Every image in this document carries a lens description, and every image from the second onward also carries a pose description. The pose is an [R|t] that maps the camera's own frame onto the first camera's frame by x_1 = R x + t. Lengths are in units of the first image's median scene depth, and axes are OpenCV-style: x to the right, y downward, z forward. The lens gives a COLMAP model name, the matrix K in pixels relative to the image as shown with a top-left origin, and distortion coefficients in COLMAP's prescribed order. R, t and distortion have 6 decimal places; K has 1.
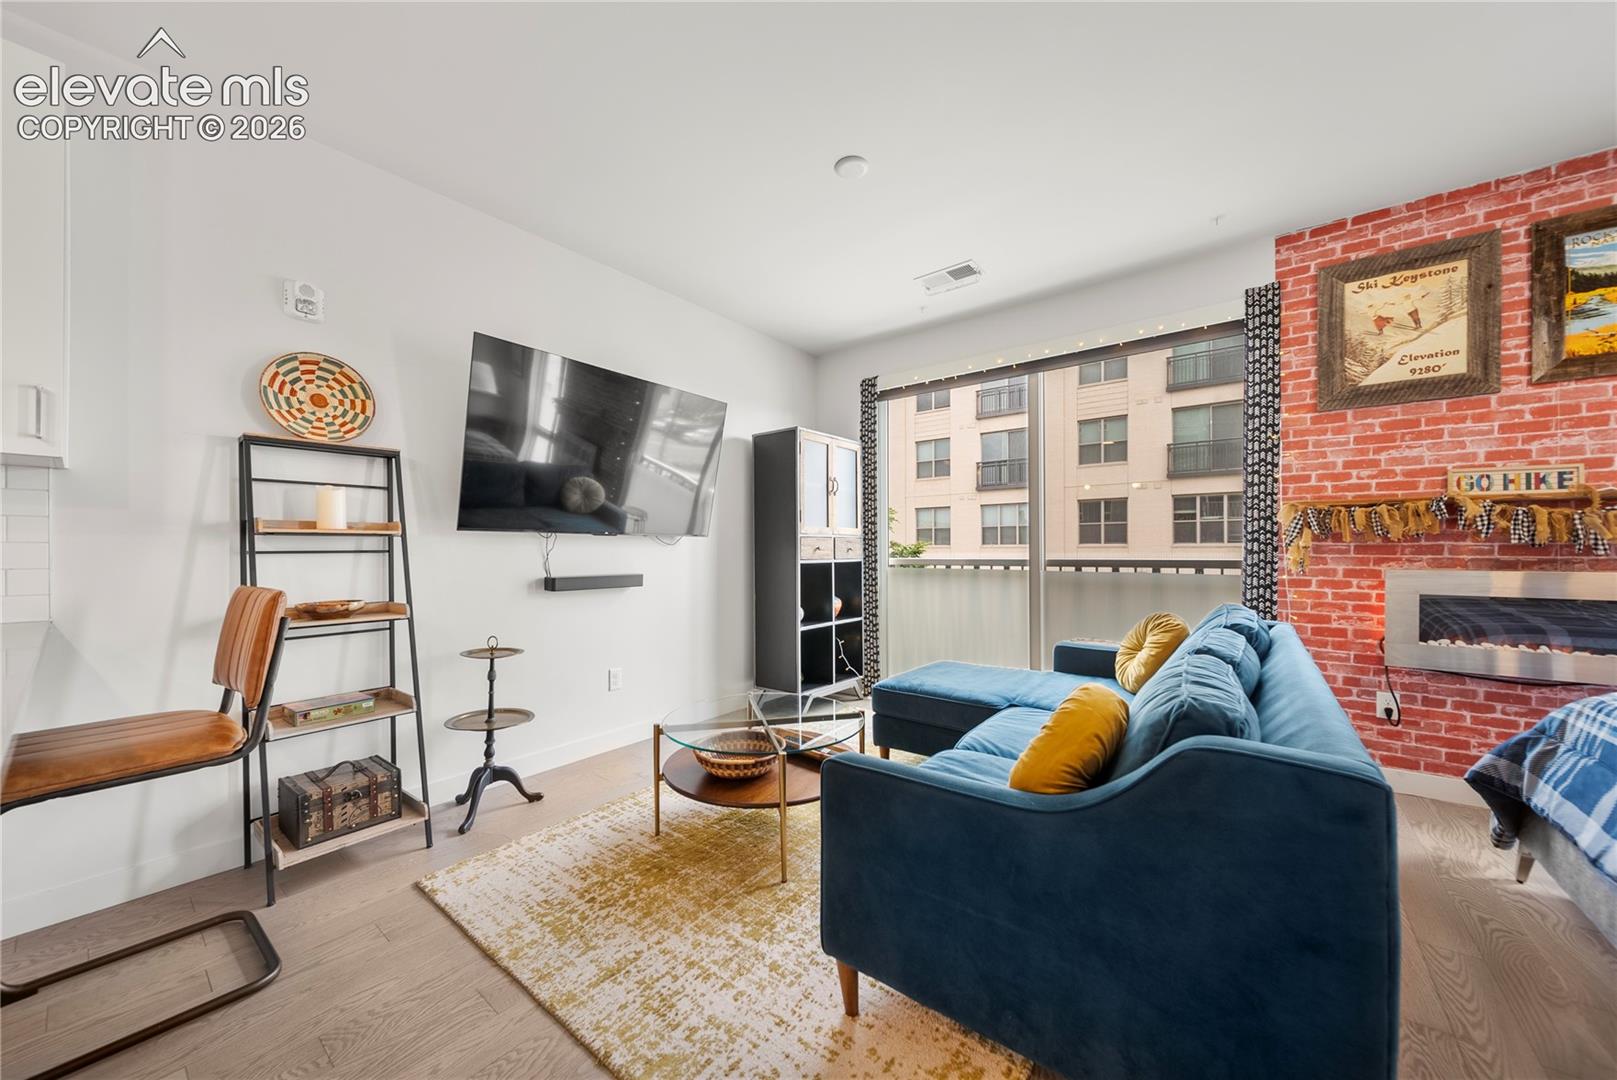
lens RADIAL K [[582.1, 0, 801.0], [0, 582.1, 550.2], [0, 0, 1]] dist [-0.002635, -0.001033]
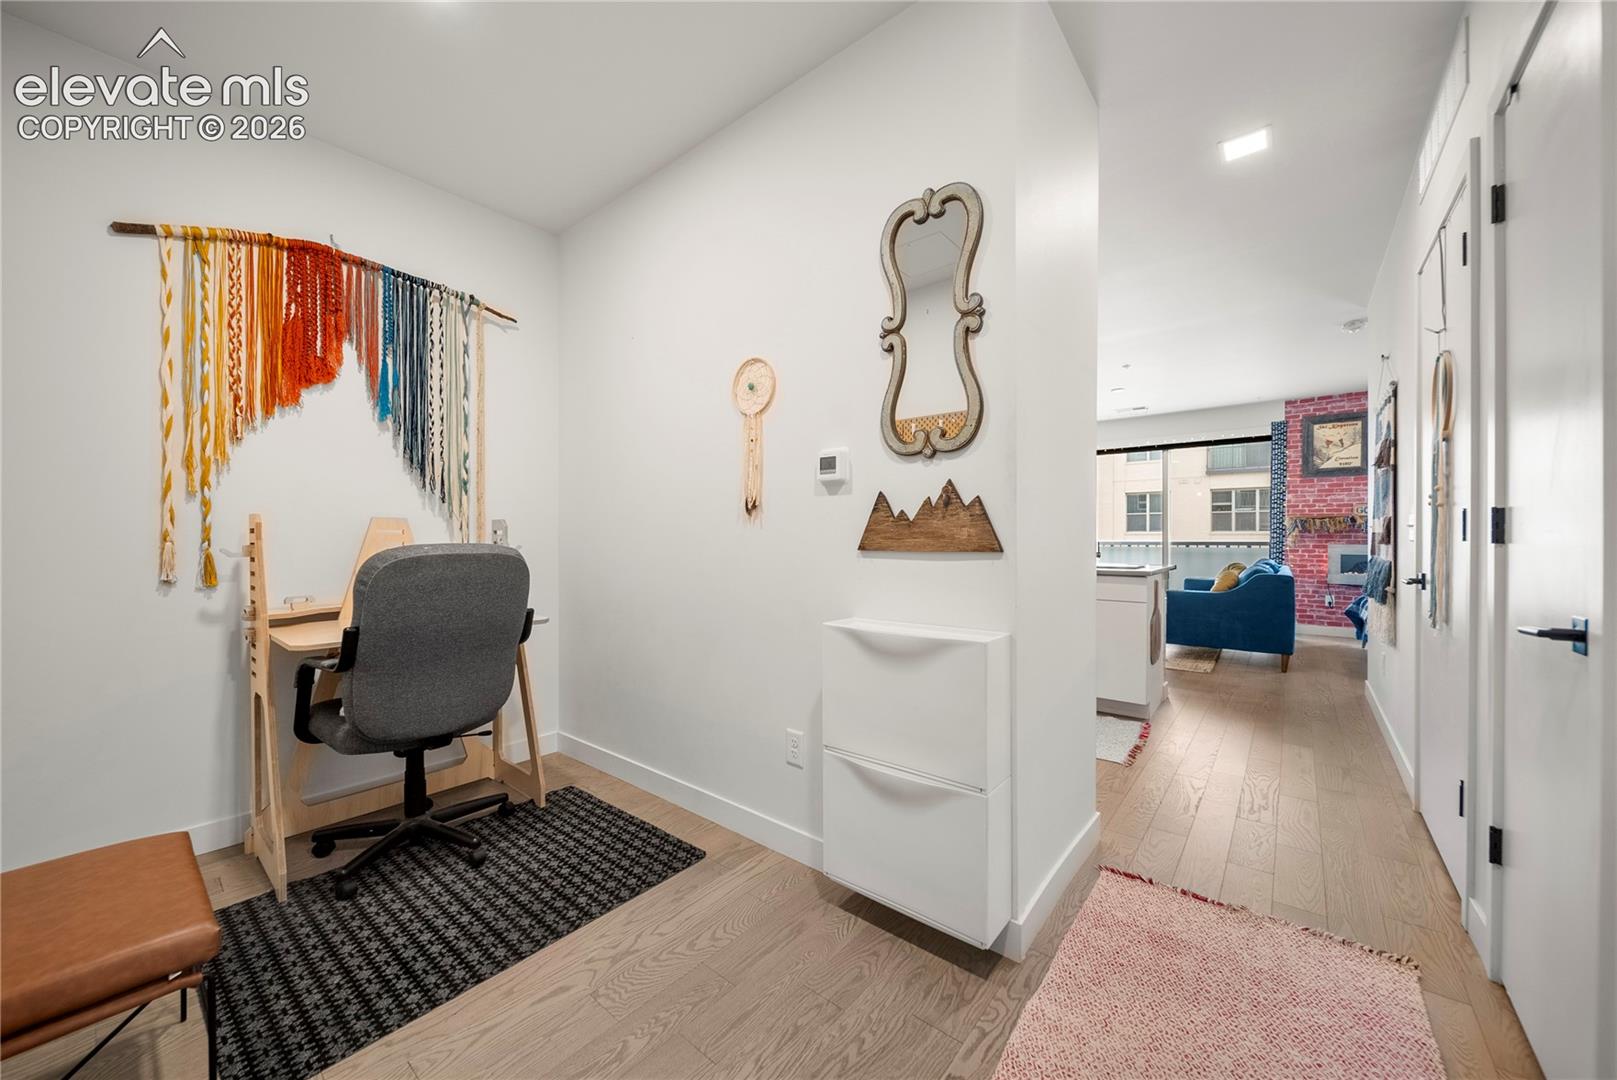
lens RADIAL K [[582.1, 0, 809.9], [0, 582.1, 541.7], [0, 0, 1]] dist [-0.002635, -0.001033]
pose [[0.999726, 0.000665, -0.023415, -1.102601], [-0.000487, 0.999971, 0.007605, 0.002987], [0.023419, -0.007591, 0.999697, -1.472426]]
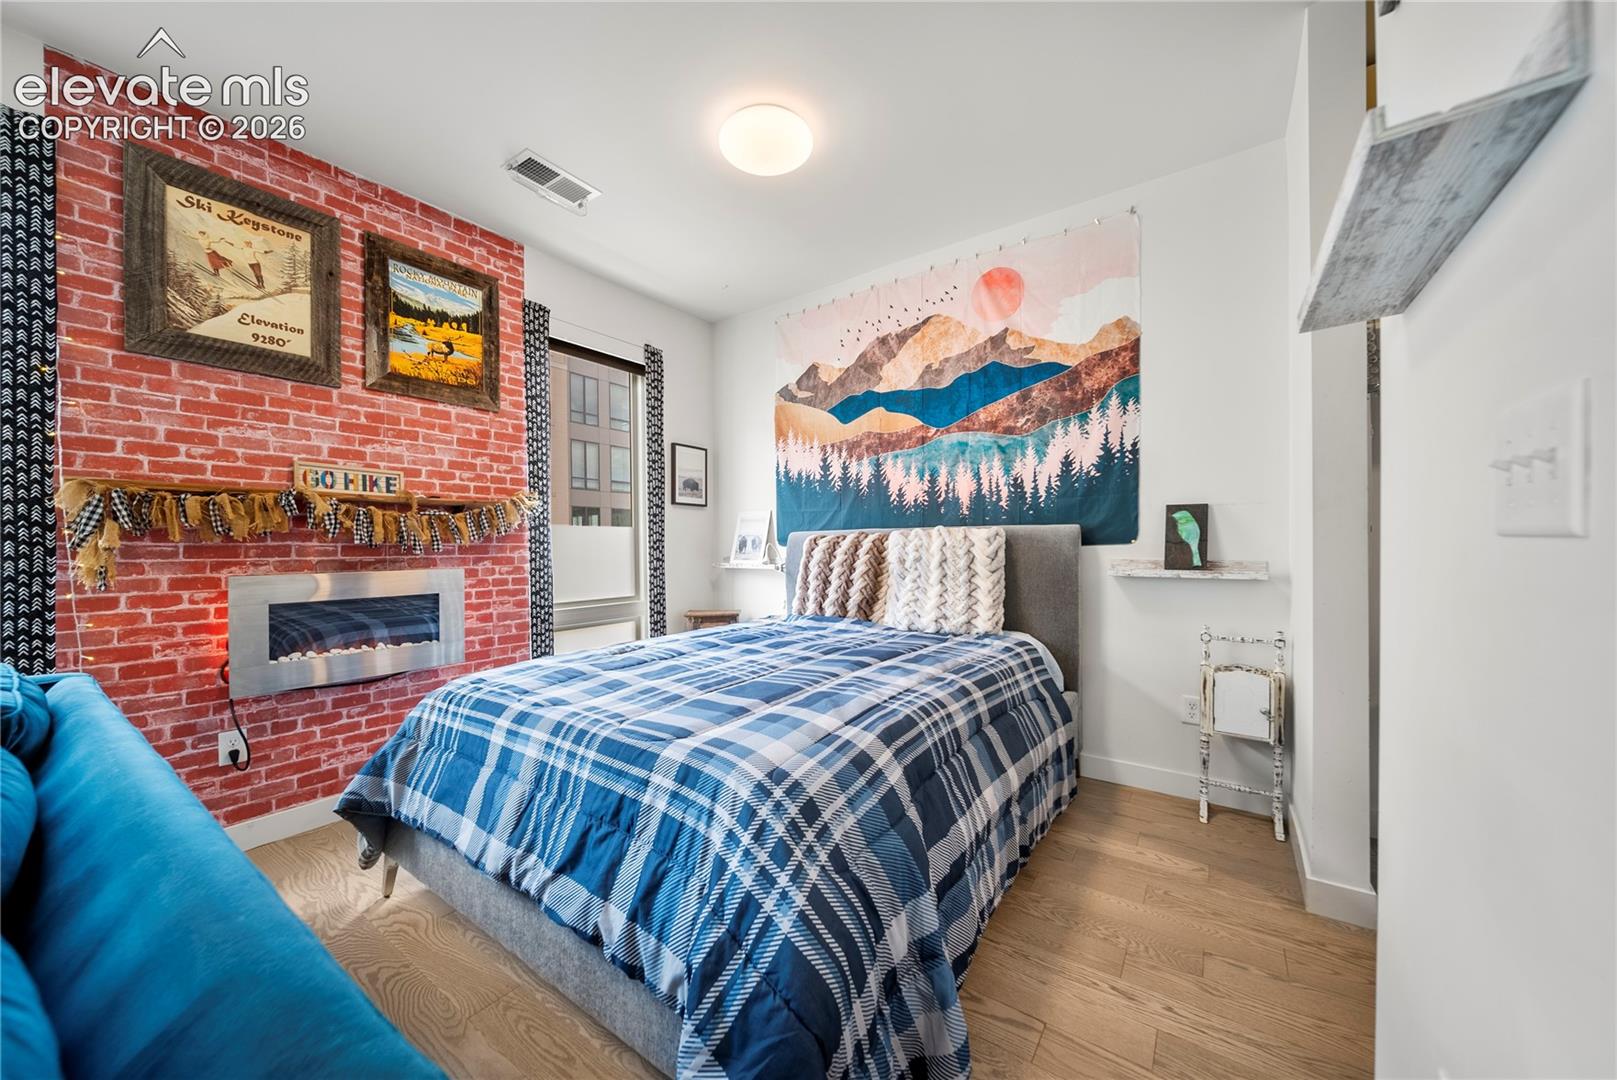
lens RADIAL K [[582.1, 0, 804.7], [0, 582.1, 550.6], [0, 0, 1]] dist [-0.002635, -0.001033]
pose [[-0.041508, -0.007791, 0.999108, 0.184723], [0.010031, 0.999916, 0.008214, -0.000695], [-0.999088, 0.010363, -0.041426, 0.243841]]
